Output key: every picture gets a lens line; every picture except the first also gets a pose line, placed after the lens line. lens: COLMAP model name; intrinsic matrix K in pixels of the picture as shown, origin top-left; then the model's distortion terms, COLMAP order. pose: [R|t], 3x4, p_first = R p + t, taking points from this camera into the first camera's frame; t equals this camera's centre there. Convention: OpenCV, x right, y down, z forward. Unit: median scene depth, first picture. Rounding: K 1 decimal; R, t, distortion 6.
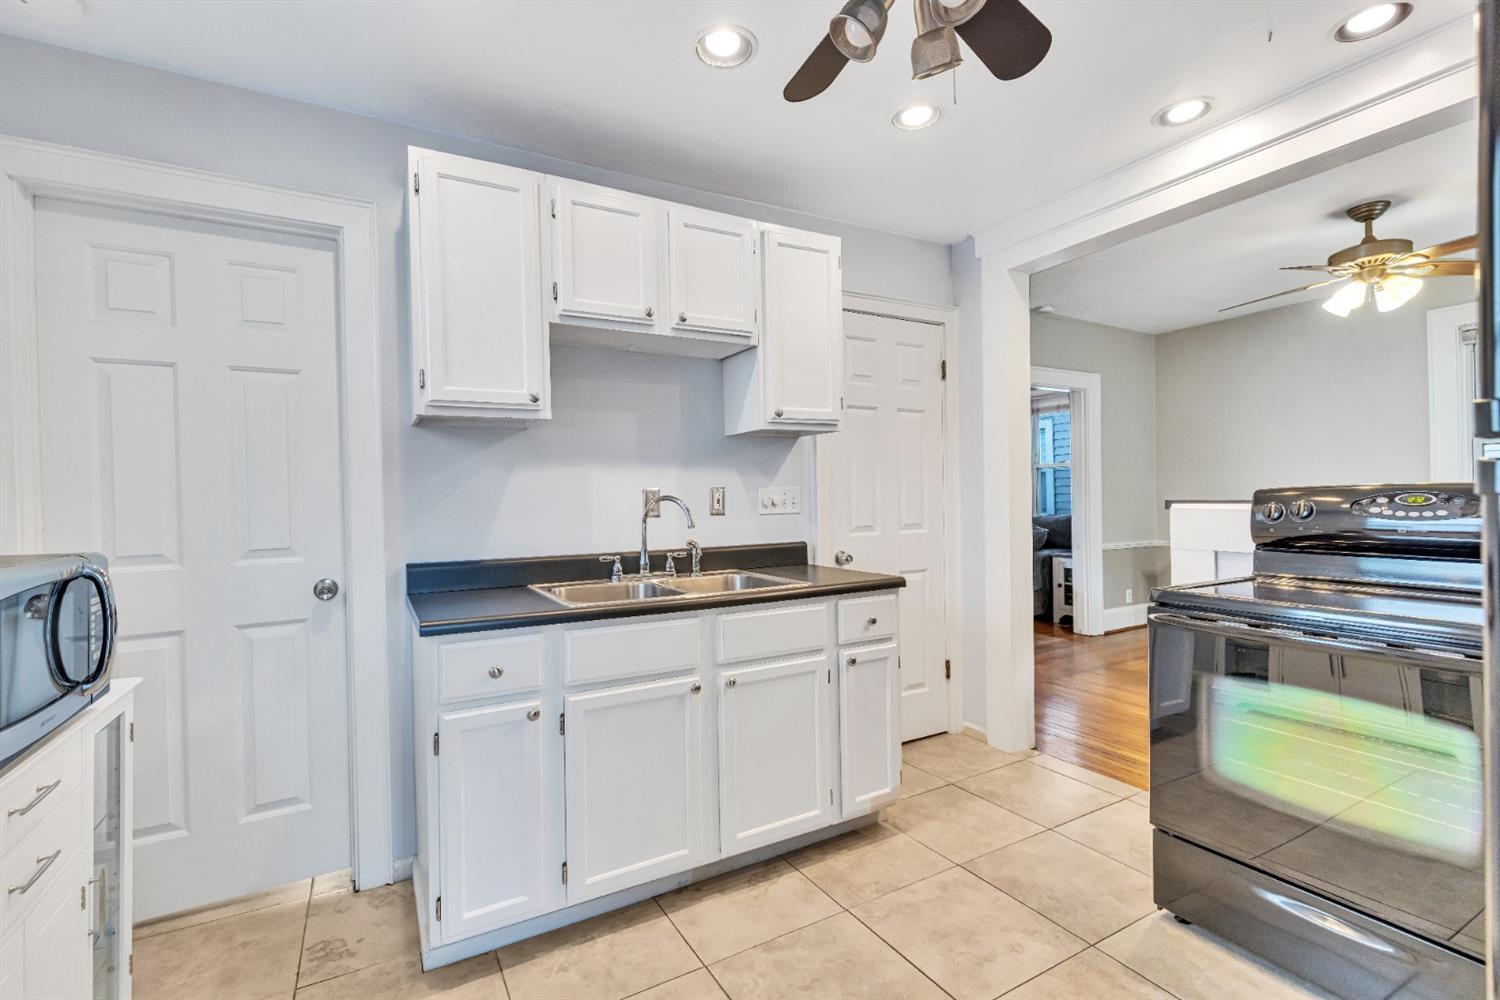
lens RADIAL K [[720.1, 0, 750.0], [0, 720.1, 500.0], [0, 0, 1]] dist [-0.002728, -0.000769]
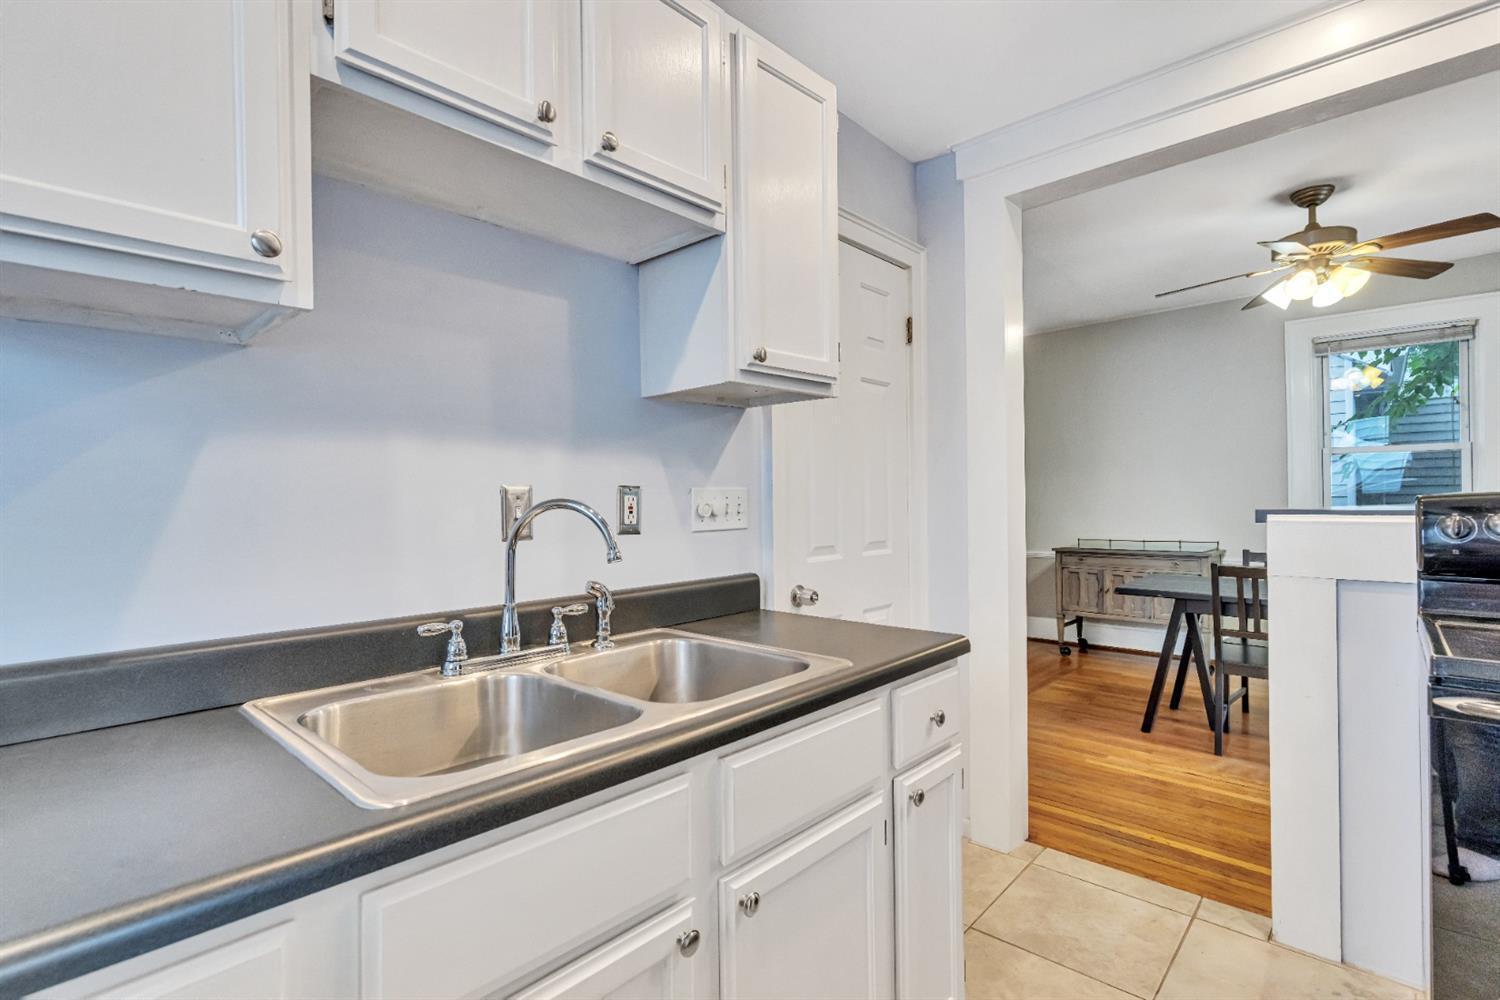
lens RADIAL K [[720.1, 0, 750.0], [0, 720.1, 500.0], [0, 0, 1]] dist [-0.002728, -0.000769]
pose [[0.951450, 0.005997, 0.307746, -0.134287], [-0.003472, 0.999956, -0.008753, -0.001348], [-0.307784, 0.007259, 0.951428, 0.436104]]
